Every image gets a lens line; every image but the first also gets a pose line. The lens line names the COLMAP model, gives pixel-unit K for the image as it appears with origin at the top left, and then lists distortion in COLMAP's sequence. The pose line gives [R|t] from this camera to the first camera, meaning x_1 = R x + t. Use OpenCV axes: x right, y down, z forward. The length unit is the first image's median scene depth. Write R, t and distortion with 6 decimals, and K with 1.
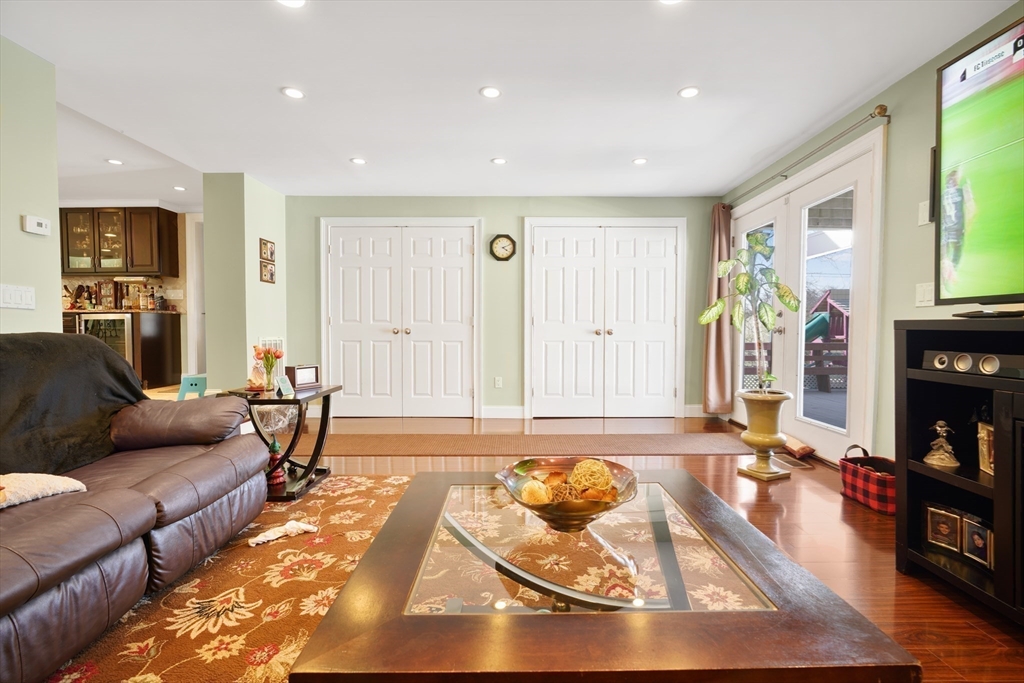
lens RADIAL K [[457.9, 0, 515.9], [0, 457.9, 343.4], [0, 0, 1]] dist [-0.010876, 0.005235]
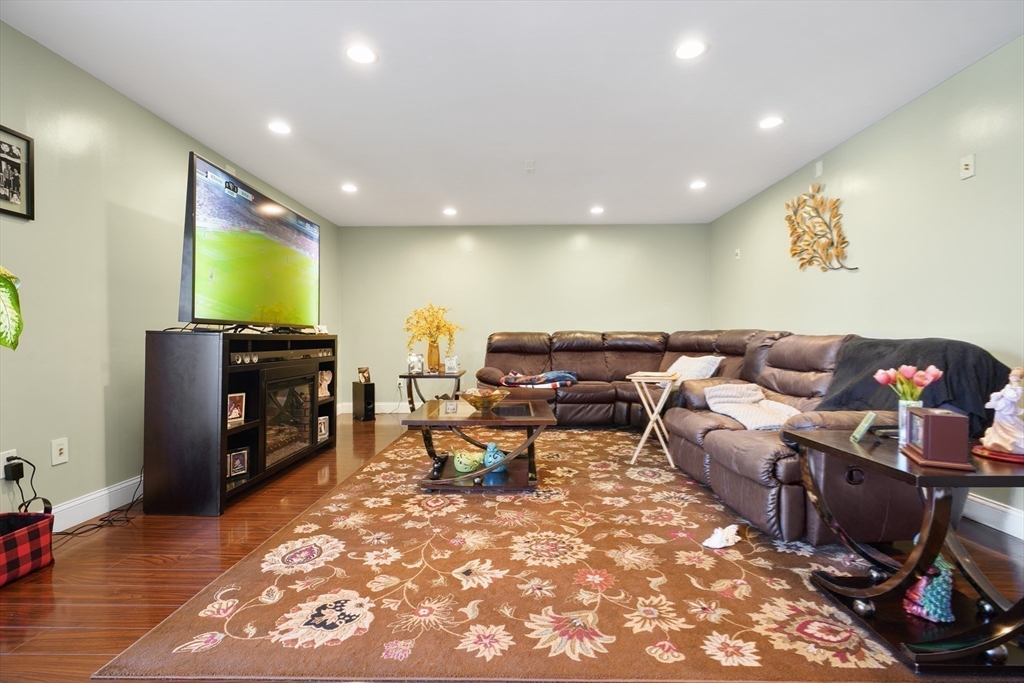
lens RADIAL K [[457.9, 0, 515.9], [0, 457.9, 343.4], [0, 0, 1]] dist [-0.010876, 0.005235]
pose [[-0.999894, 0.006292, 0.013114, -0.063730], [0.006755, 0.999345, 0.035556, -0.053579], [-0.012881, 0.035640, -0.999282, 2.071023]]
